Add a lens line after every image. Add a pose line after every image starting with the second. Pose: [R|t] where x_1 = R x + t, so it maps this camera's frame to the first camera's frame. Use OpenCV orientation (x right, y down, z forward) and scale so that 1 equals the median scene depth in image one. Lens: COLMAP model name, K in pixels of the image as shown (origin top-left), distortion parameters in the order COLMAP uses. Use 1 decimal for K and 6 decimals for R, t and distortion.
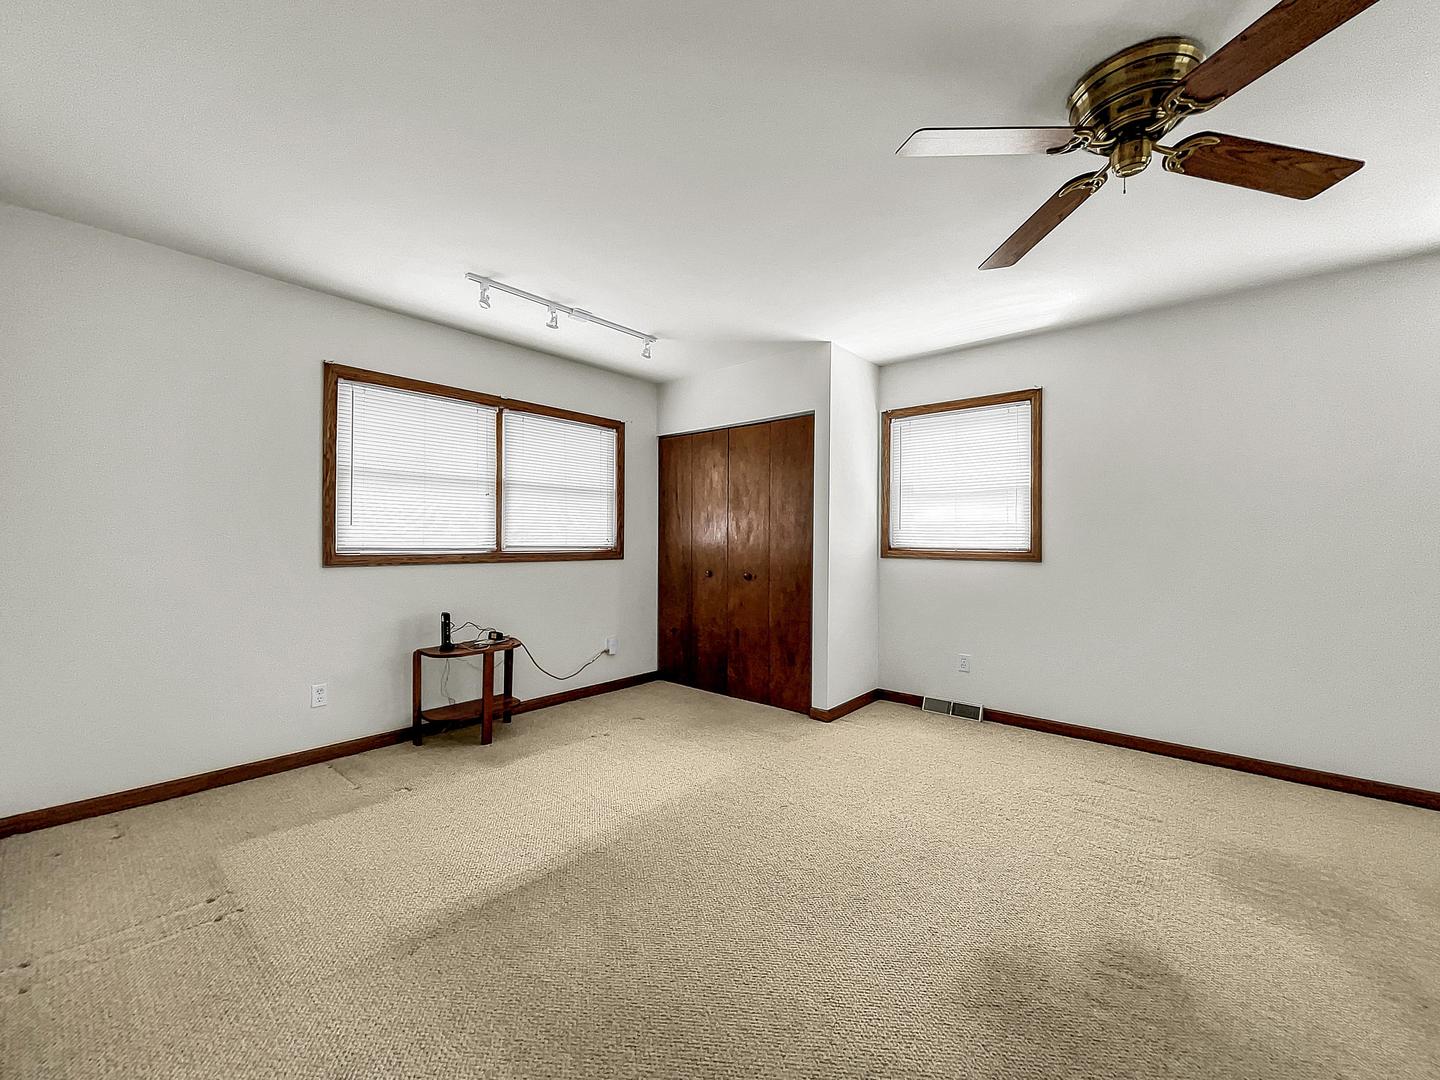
lens RADIAL K [[605.8, 0, 719.8], [0, 605.8, 544.8], [0, 0, 1]] dist [0.000309, 0.000123]
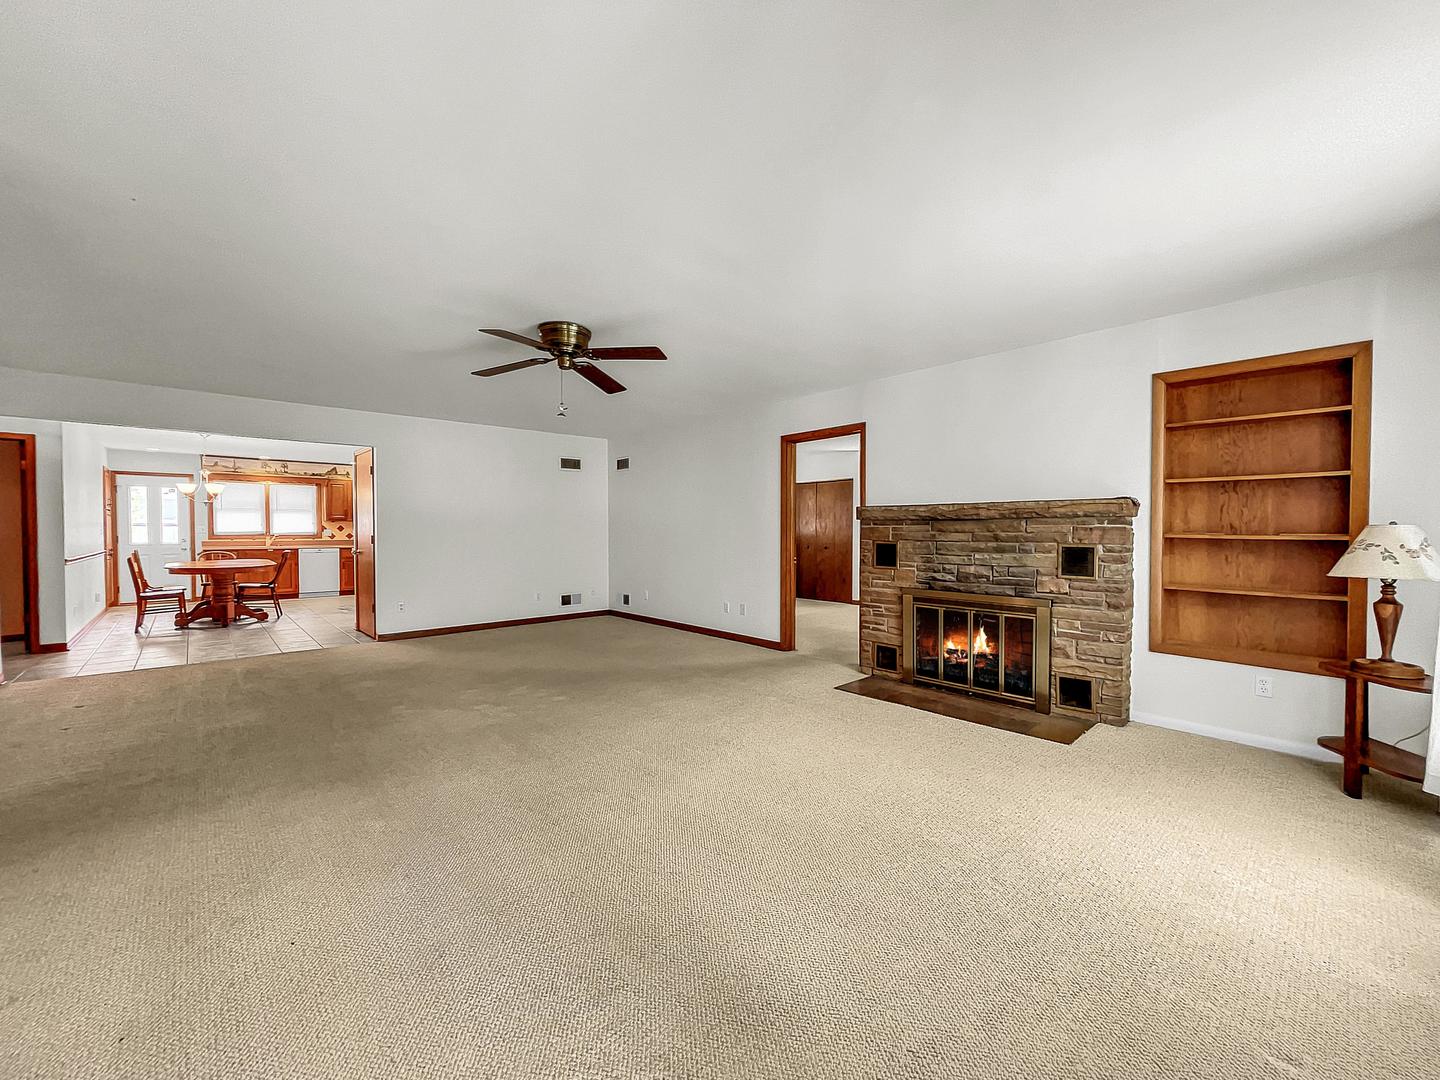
lens RADIAL K [[605.8, 0, 721.7], [0, 605.8, 537.0], [0, 0, 1]] dist [0.000309, 0.000123]
pose [[0.993946, -0.004280, -0.109785, -0.091192], [0.006384, 0.999802, 0.018822, -0.033304], [0.109682, -0.019409, 0.993777, -1.312360]]
